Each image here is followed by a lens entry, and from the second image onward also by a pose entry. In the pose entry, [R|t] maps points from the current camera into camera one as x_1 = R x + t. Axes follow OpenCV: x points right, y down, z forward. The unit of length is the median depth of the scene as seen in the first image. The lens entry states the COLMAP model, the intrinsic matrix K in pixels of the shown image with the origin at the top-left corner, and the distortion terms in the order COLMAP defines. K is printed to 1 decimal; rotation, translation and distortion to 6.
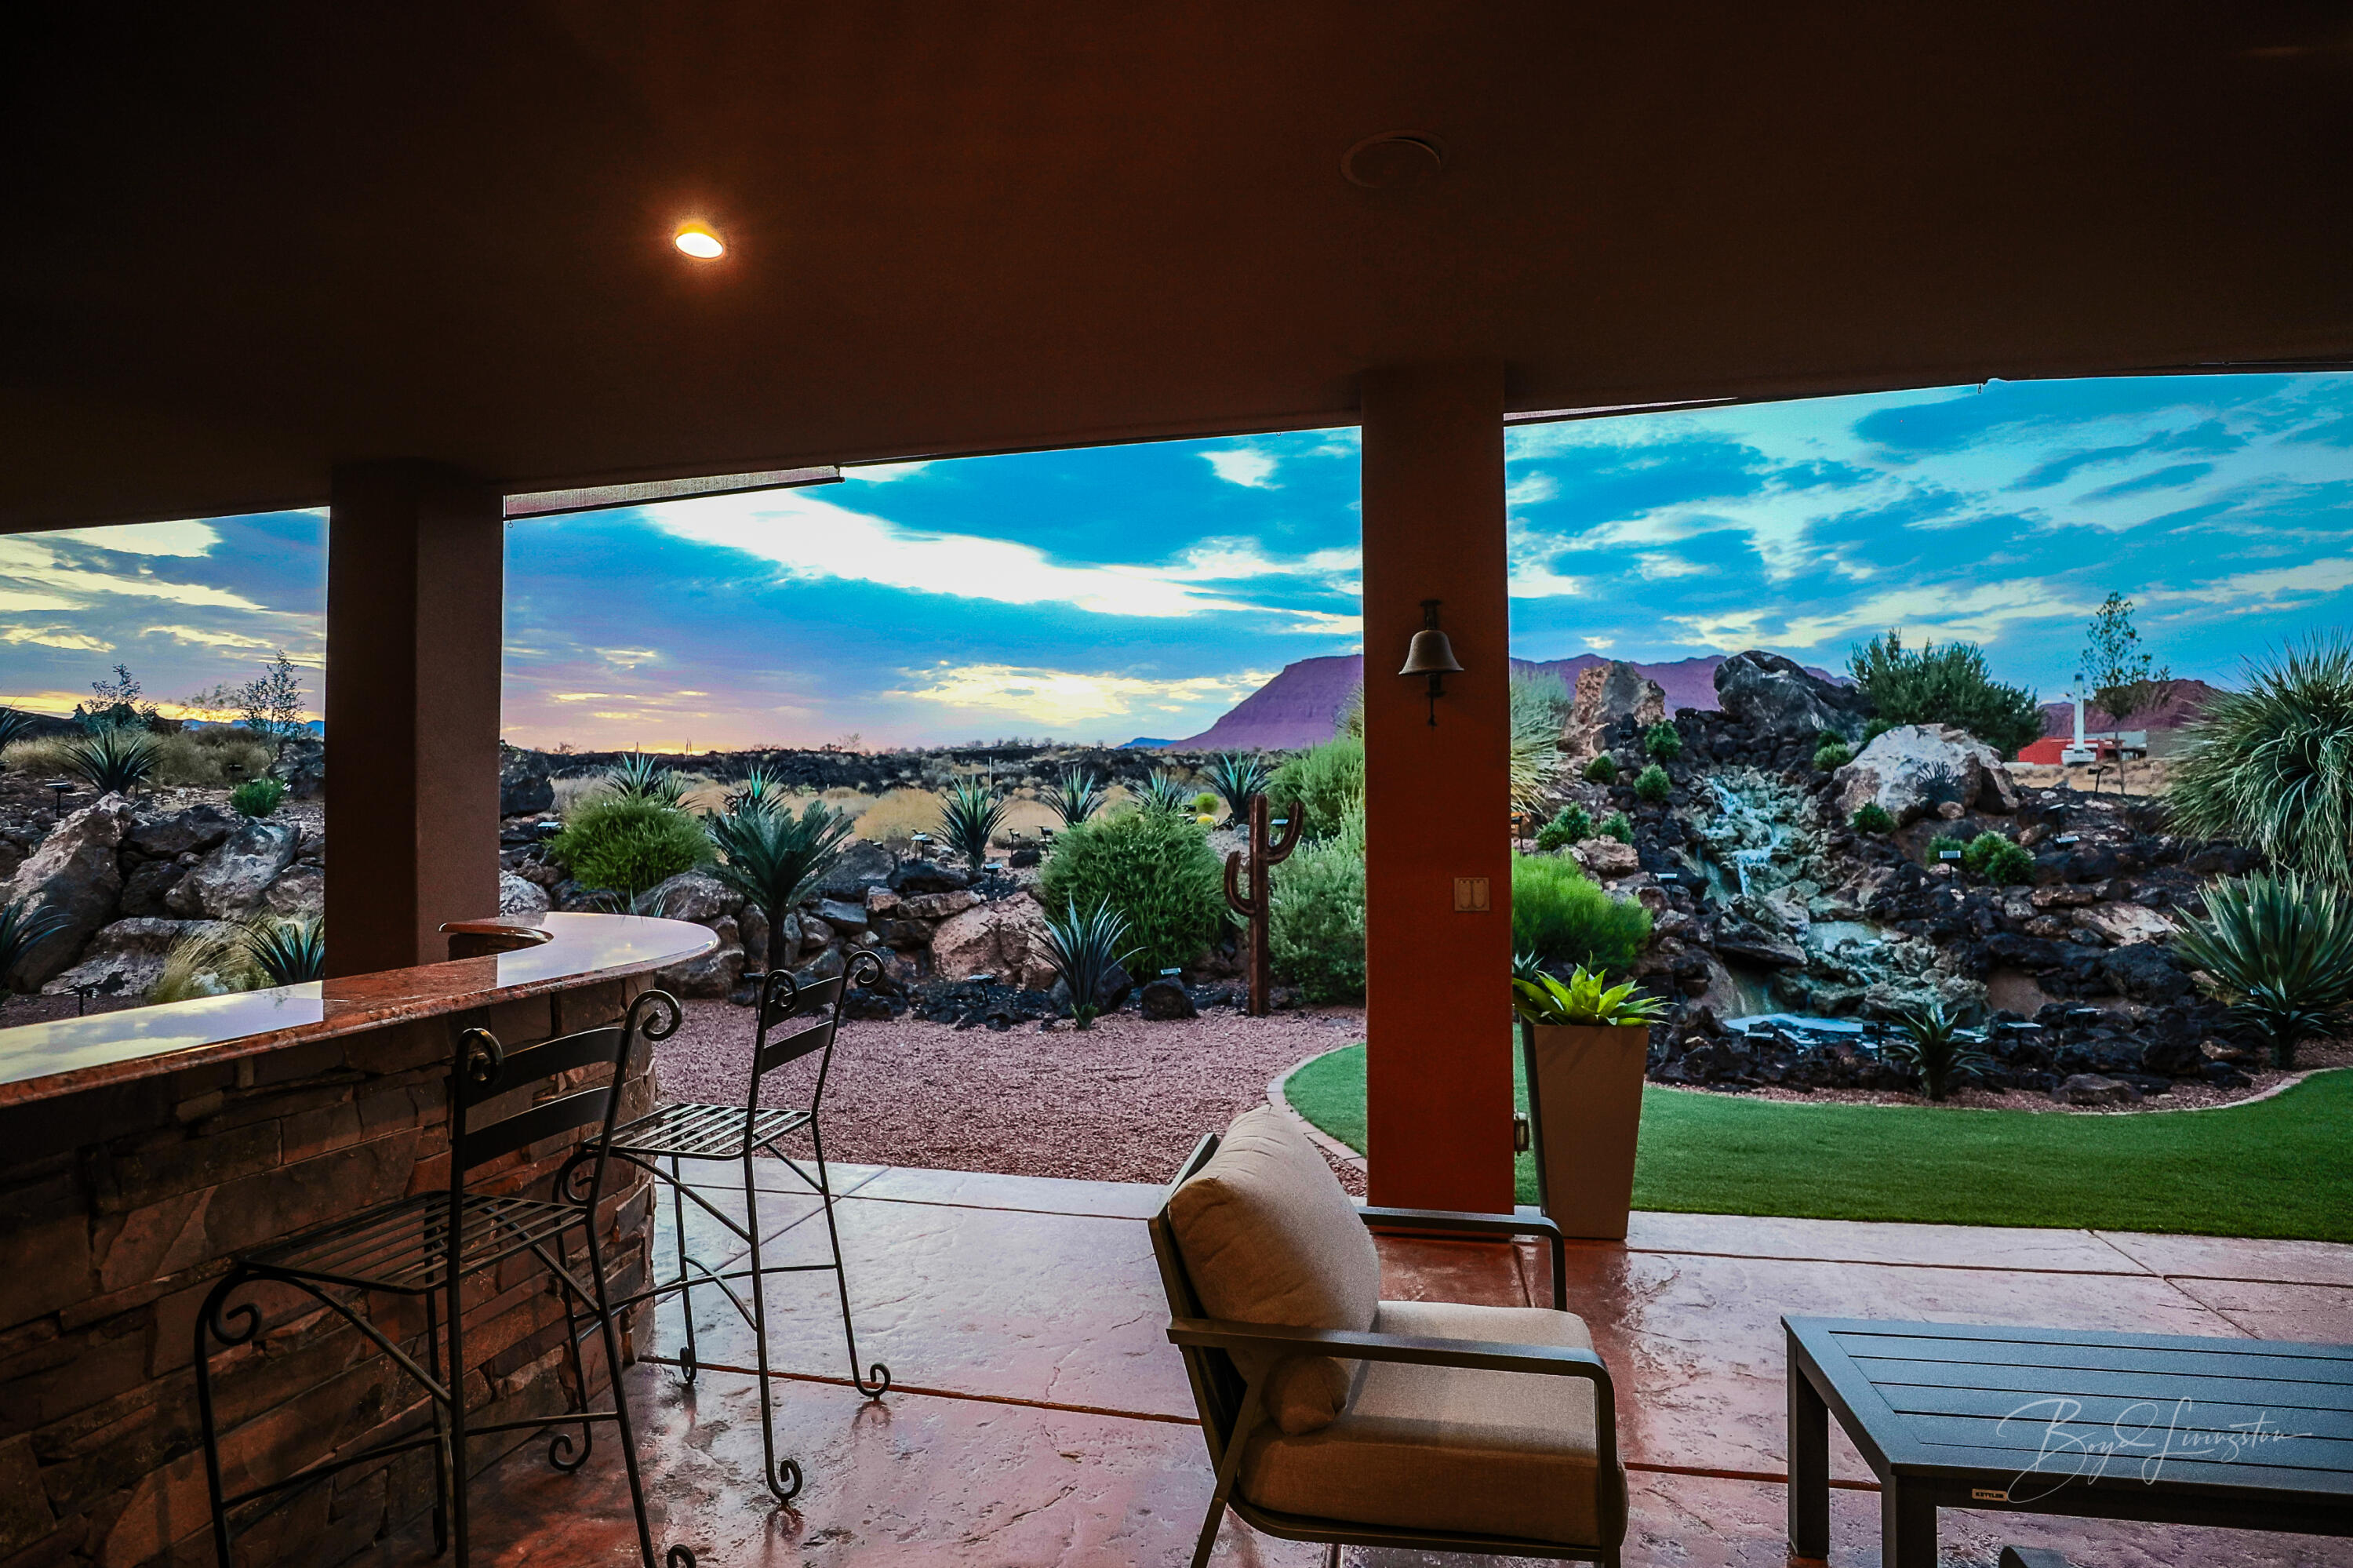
lens RADIAL K [[1120.9, 0, 1114.7], [0, 1120.9, 791.4], [0, 0, 1]] dist [-0.051387, 0.016503]
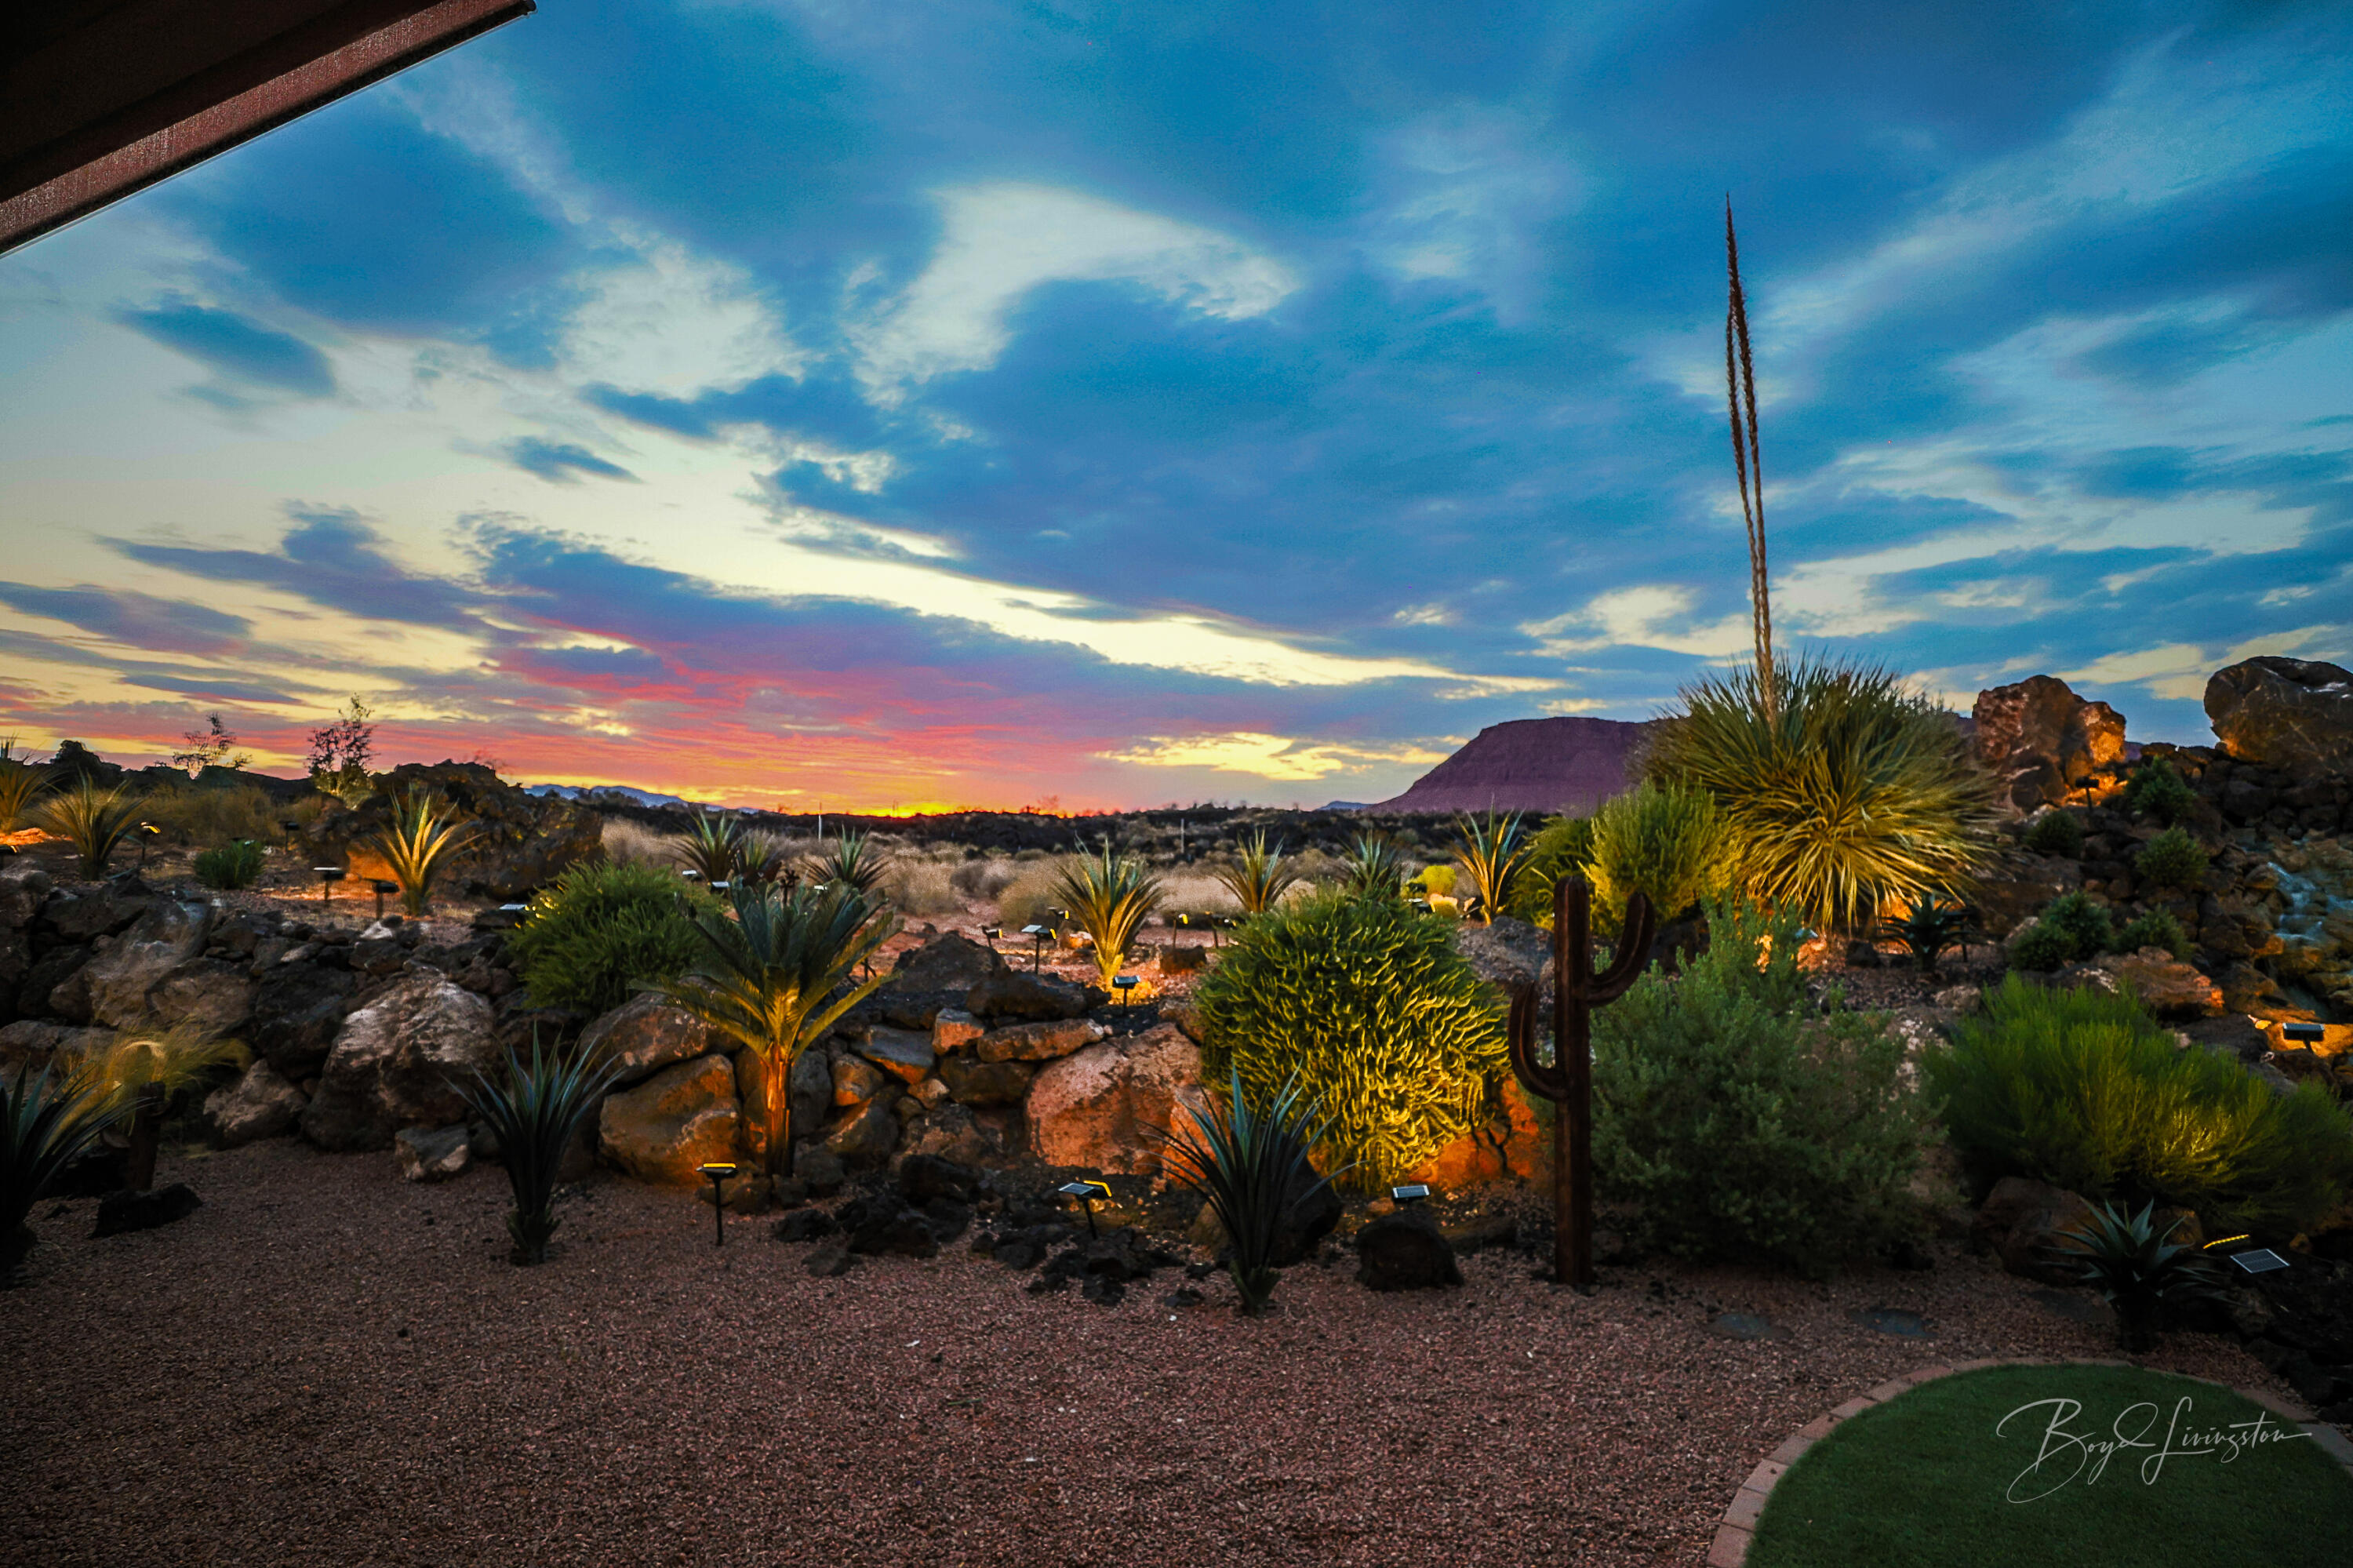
lens RADIAL K [[1120.9, 0, 1114.7], [0, 1120.9, 791.4], [0, 0, 1]] dist [-0.051387, 0.016503]
pose [[0.985068, -0.003283, -0.172136, -0.000480], [-0.006271, 0.998471, -0.054930, -0.009246], [0.172053, 0.055189, 0.983541, 0.359234]]
